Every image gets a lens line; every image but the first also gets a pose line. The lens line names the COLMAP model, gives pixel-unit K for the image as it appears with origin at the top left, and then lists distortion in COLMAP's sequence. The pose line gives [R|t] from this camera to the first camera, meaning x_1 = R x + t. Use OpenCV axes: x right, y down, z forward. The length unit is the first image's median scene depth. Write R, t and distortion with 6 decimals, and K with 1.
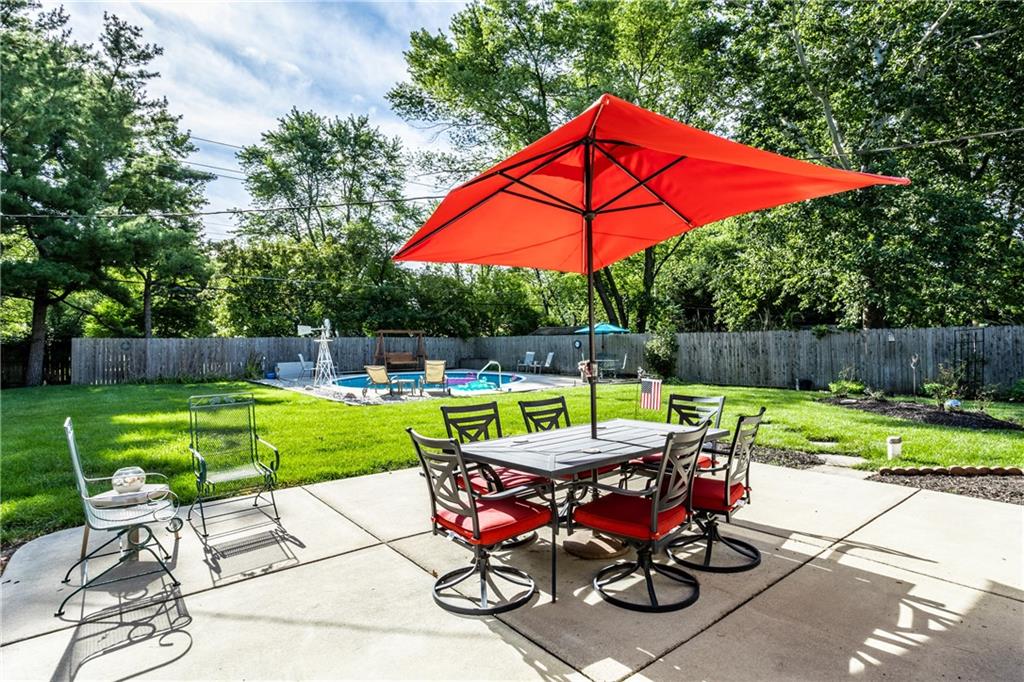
lens RADIAL K [[538.6, 0, 509.8], [0, 538.6, 335.2], [0, 0, 1]] dist [-0.060172, 0.021604]
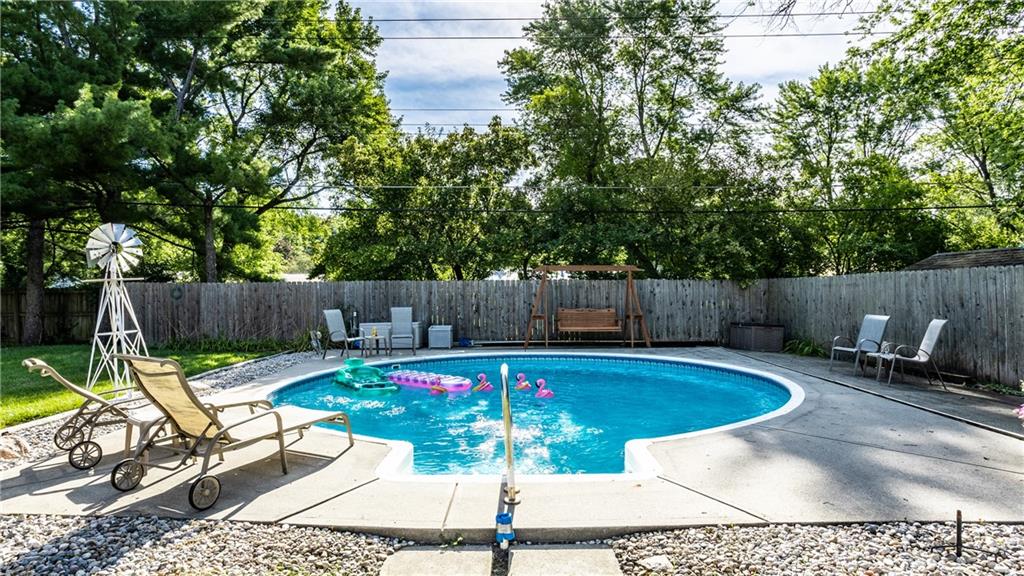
lens RADIAL K [[584.8, 0, 488.4], [0, 584.8, 285.5], [0, 0, 1]] dist [-0.014825, 0.003749]
pose [[0.773066, -0.002812, -0.634320, 0.096820], [0.005121, 0.999985, 0.001808, 0.009216], [0.634305, -0.004646, 0.773069, 0.581384]]
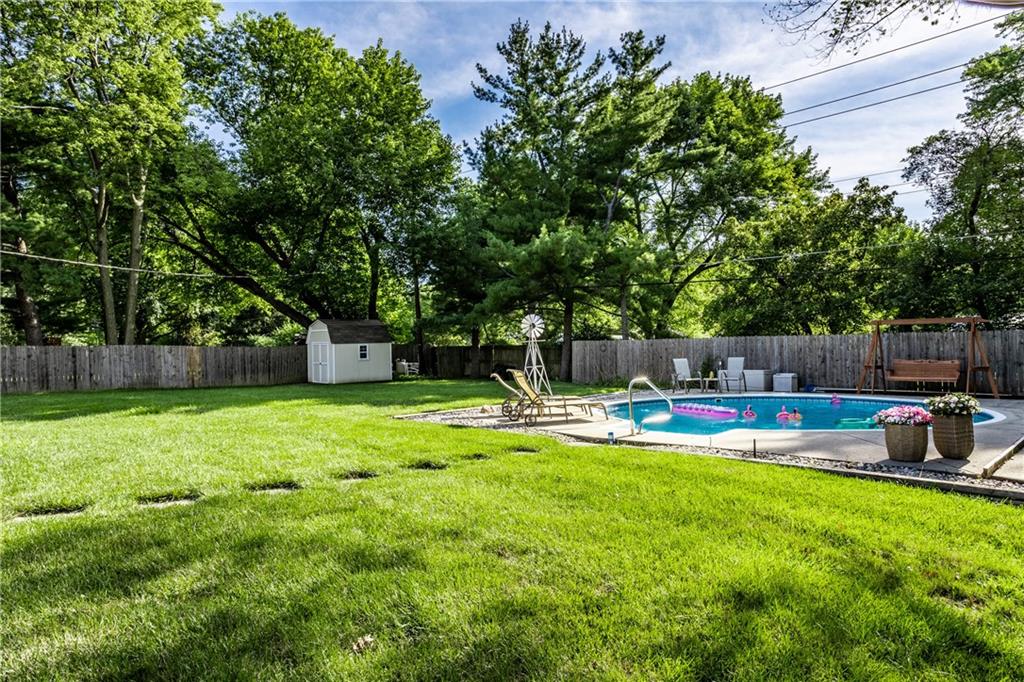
lens RADIAL K [[605.7, 0, 507.0], [0, 605.7, 341.7], [0, 0, 1]] dist [-0.000172, 0.000517]
pose [[0.128128, -0.007370, -0.991730, 0.408262], [0.020888, 0.999771, -0.004731, 0.008628], [0.991538, -0.020109, 0.128253, 0.579362]]
